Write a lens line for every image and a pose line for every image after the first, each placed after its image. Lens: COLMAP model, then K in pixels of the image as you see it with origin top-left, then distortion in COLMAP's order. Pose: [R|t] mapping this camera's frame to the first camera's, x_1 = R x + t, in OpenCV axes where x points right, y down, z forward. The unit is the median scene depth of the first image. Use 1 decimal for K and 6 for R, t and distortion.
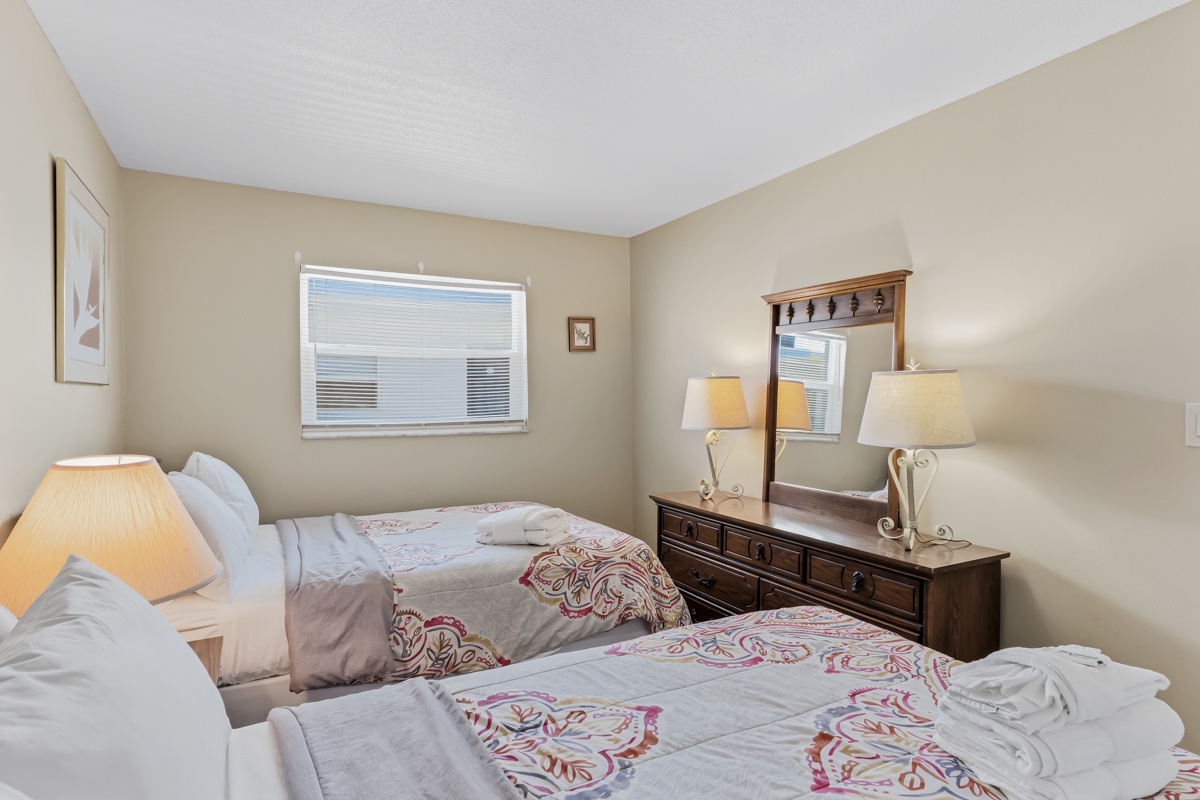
lens RADIAL K [[620.5, 0, 602.3], [0, 620.5, 401.6], [0, 0, 1]] dist [-0.003772, 0.000697]
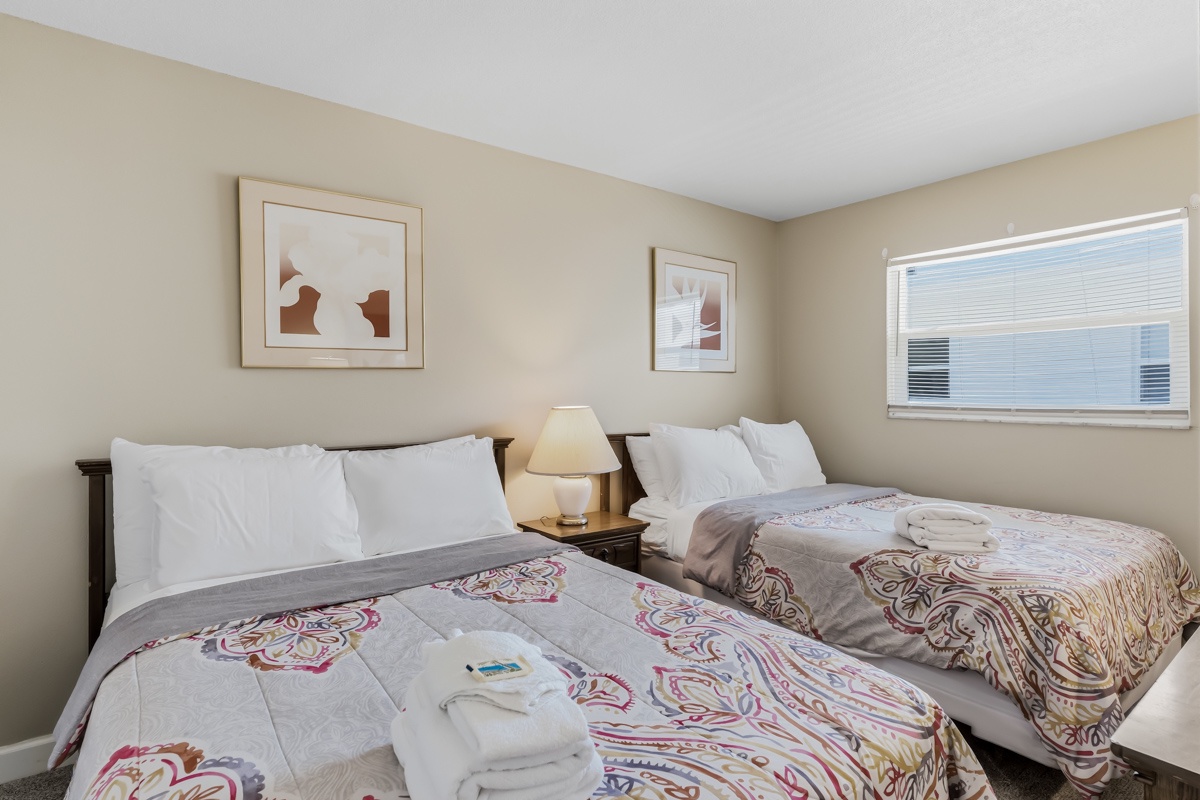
lens RADIAL K [[620.5, 0, 603.0], [0, 620.5, 395.3], [0, 0, 1]] dist [-0.003772, 0.000697]
pose [[0.144660, 0.009997, -0.989431, 0.759982], [-0.007370, 0.999932, 0.009025, 0.020607], [0.989454, 0.005986, 0.144724, 0.485552]]
